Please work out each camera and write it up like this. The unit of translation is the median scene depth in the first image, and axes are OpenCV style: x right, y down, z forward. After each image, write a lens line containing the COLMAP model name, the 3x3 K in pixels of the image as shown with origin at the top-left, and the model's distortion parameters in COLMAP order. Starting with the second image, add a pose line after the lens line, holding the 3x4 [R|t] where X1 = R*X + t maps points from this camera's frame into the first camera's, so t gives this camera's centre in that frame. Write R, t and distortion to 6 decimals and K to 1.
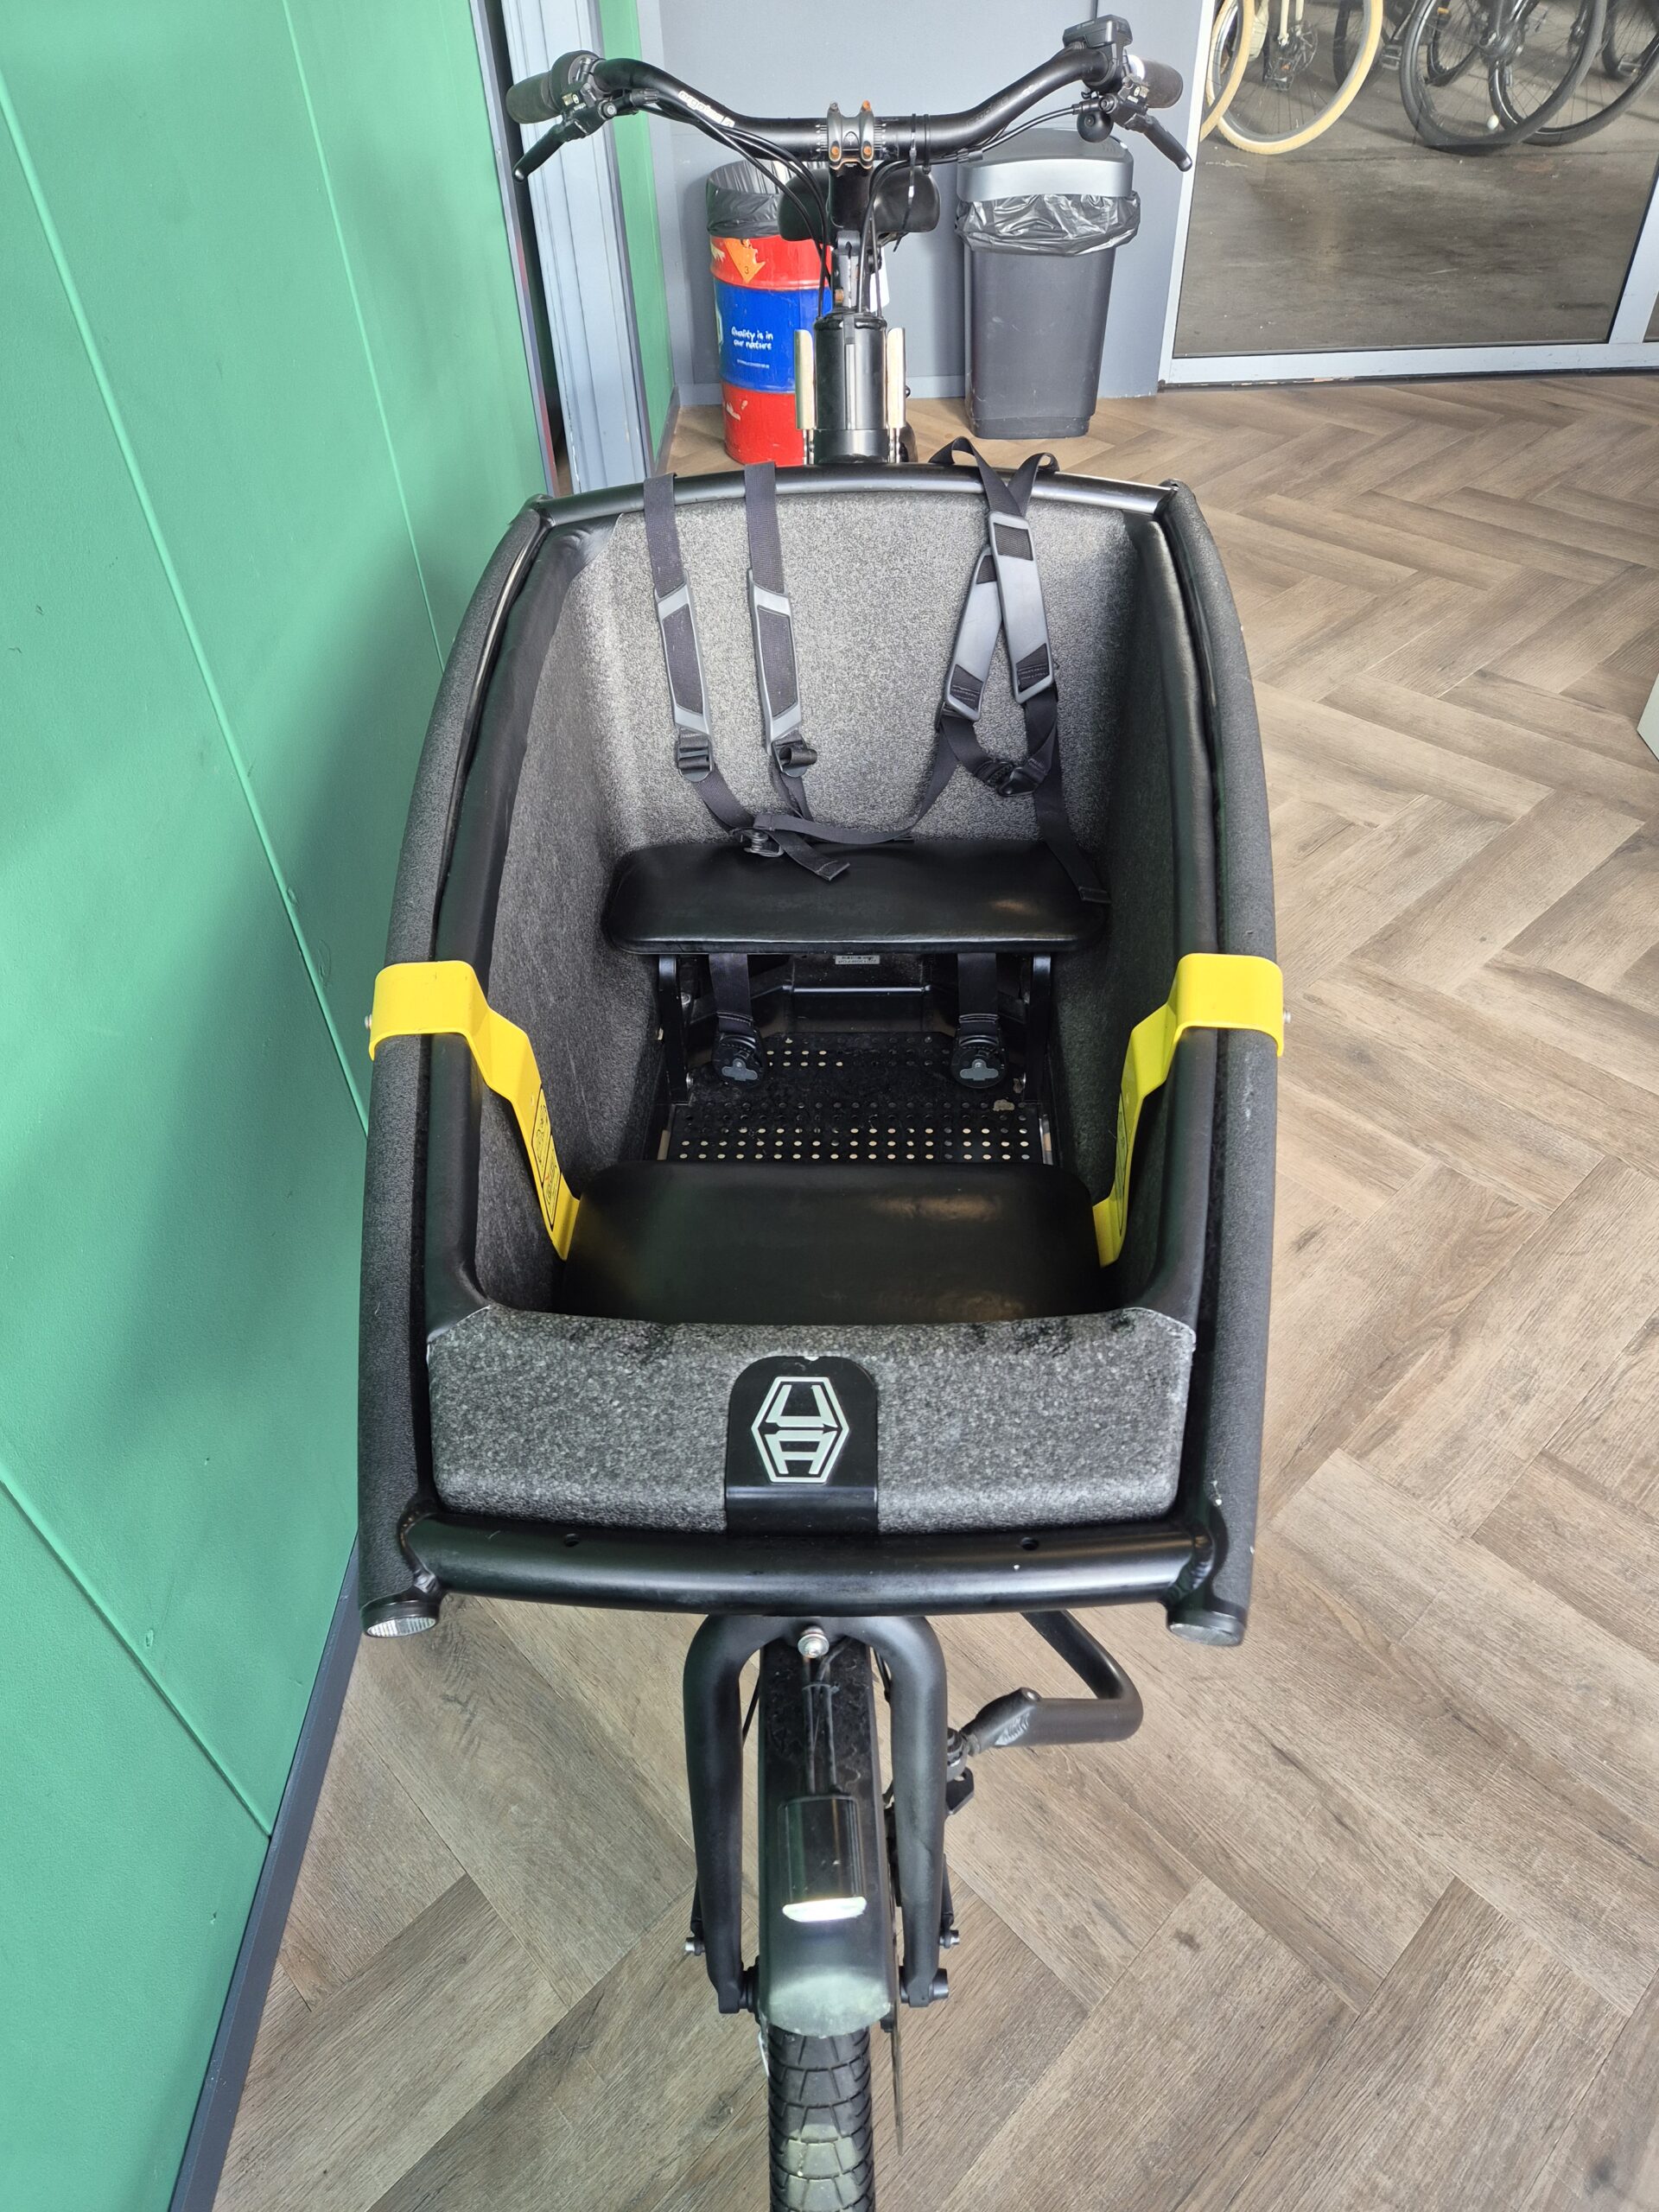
lens RADIAL K [[1486.9, 0, 833.6], [0, 1486.9, 1132.5], [0, 0, 1]] dist [0.077439, -0.068600]
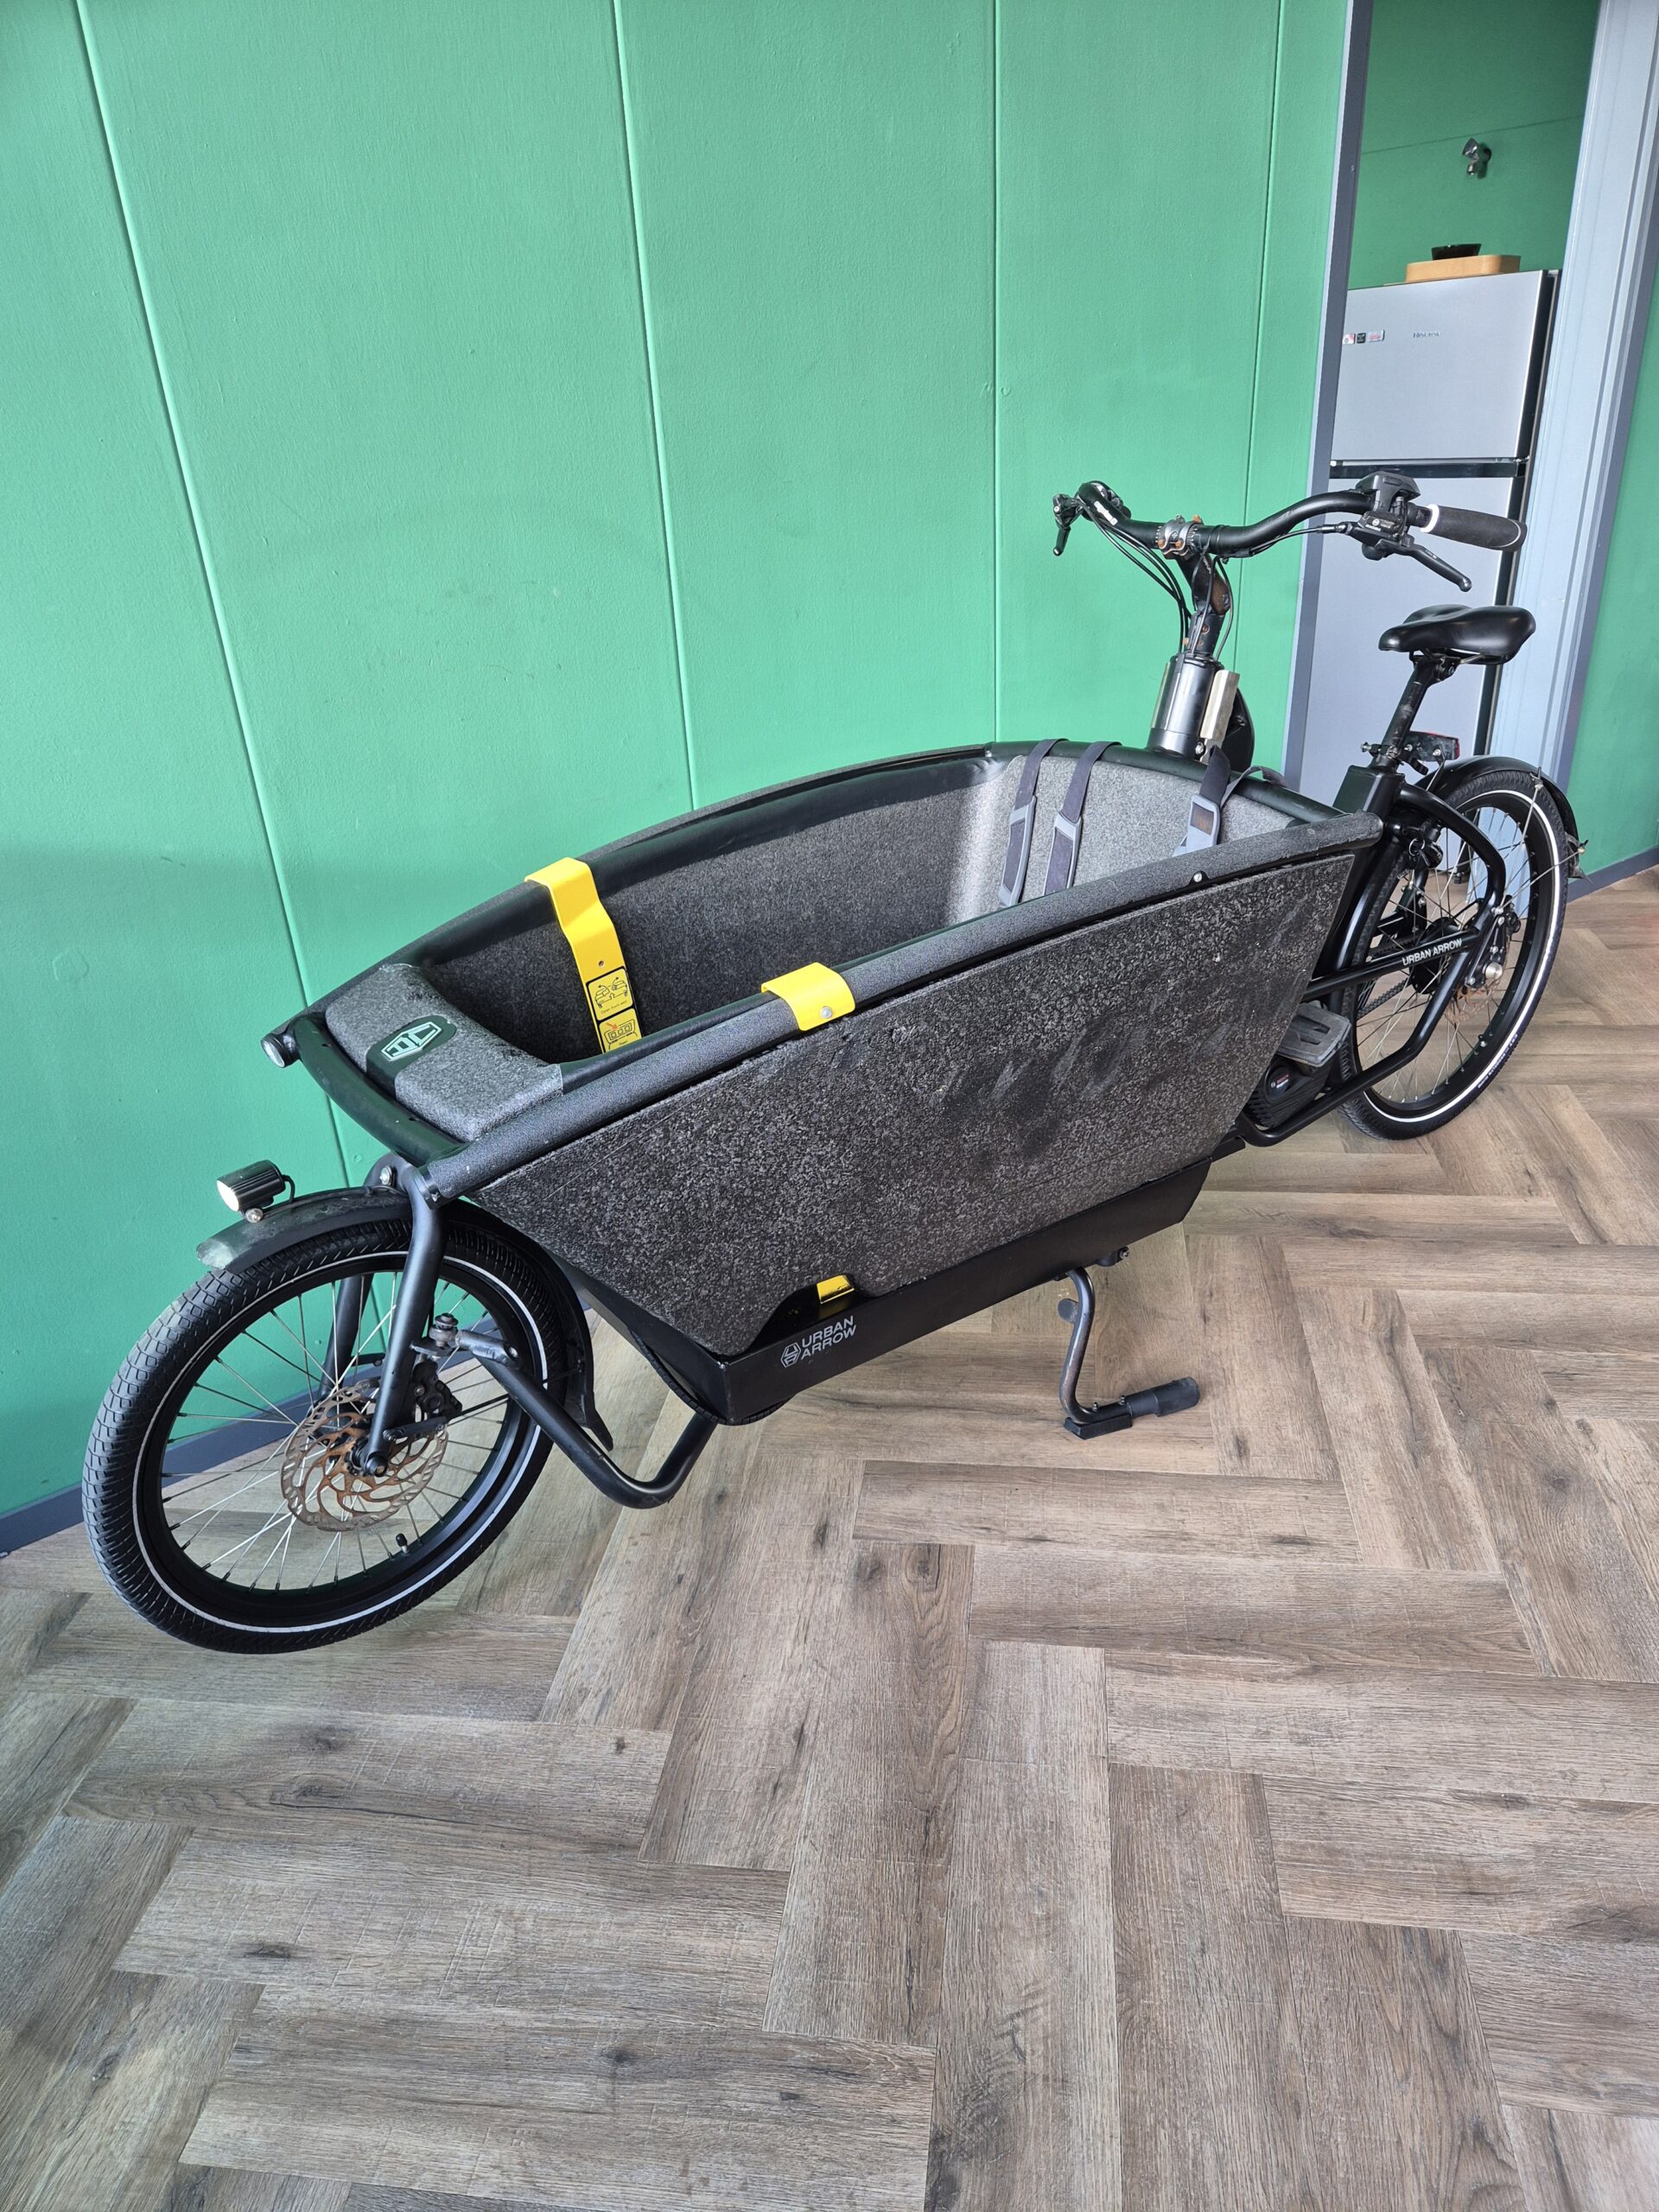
lens RADIAL K [[1488.2, 0, 829.5], [0, 1488.2, 1106.0], [0, 0, 1]] dist [0.071578, -0.064791]
pose [[0.615961, 0.343764, -0.708815, 0.898603], [-0.526865, 0.848690, -0.046245, 0.042981], [0.585667, 0.401935, 0.703877, 0.008996]]
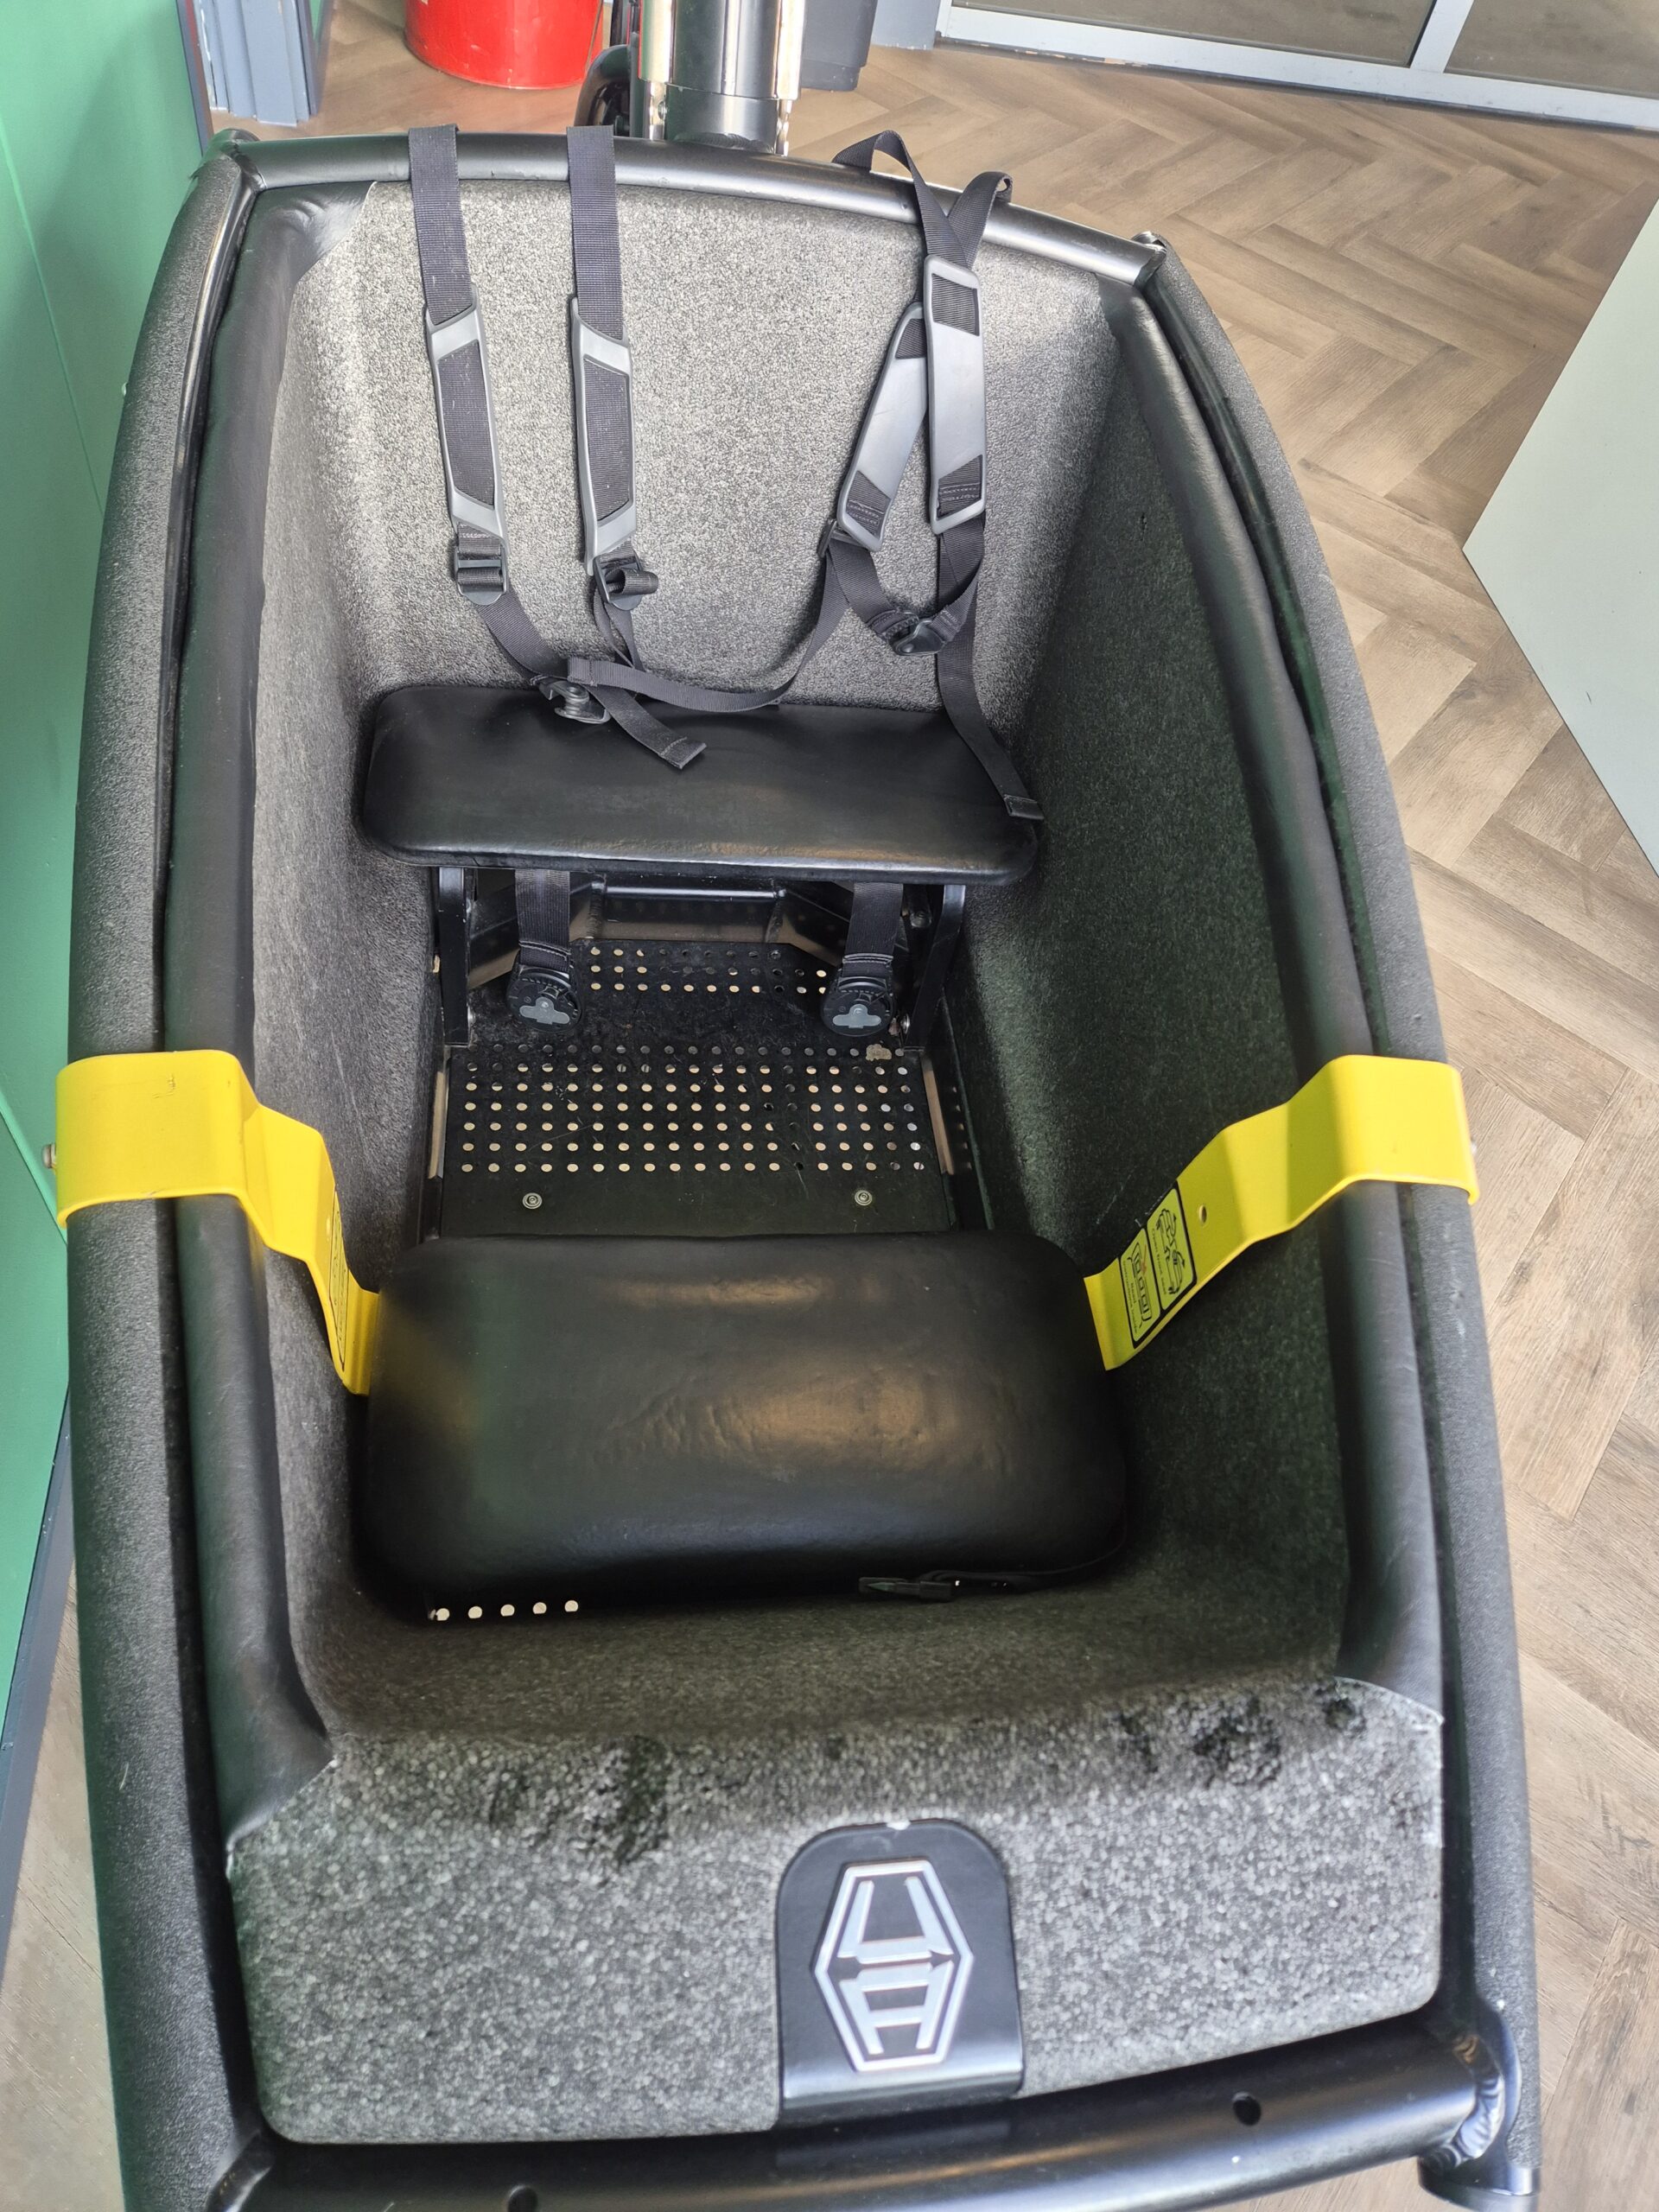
lens RADIAL K [[1488.2, 0, 829.5], [0, 1488.2, 1106.0], [0, 0, 1]] dist [0.071578, -0.064791]
pose [[0.973481, -0.006219, 0.228684, -0.101921], [-0.034442, 0.984252, 0.173381, -0.138238], [-0.226161, -0.176660, 0.957937, 0.255537]]
